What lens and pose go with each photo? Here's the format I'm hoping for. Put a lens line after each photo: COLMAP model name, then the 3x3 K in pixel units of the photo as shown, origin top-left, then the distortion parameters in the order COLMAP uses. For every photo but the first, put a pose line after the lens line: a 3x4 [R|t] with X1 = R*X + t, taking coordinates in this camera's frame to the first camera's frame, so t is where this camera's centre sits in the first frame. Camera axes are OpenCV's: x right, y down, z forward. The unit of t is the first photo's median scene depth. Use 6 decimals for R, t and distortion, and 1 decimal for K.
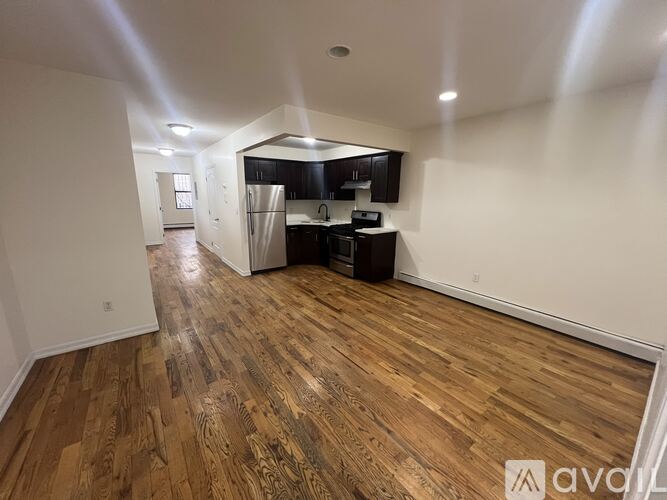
lens RADIAL K [[266.3, 0, 329.7], [0, 266.3, 252.1], [0, 0, 1]] dist [0.000888, 0.000061]
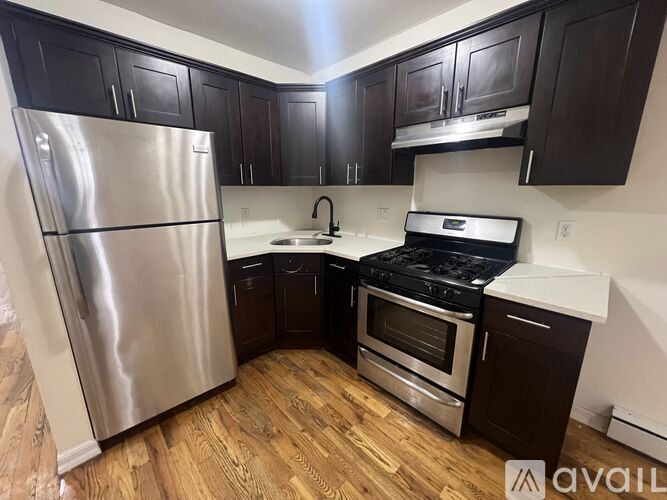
lens RADIAL K [[266.3, 0, 340.3], [0, 266.3, 250.6], [0, 0, 1]] dist [0.000888, 0.000061]
pose [[0.986286, -0.045718, 0.158587, -0.073166], [0.042617, 0.998829, 0.022904, -0.112961], [-0.159448, -0.015831, 0.987079, 0.634507]]
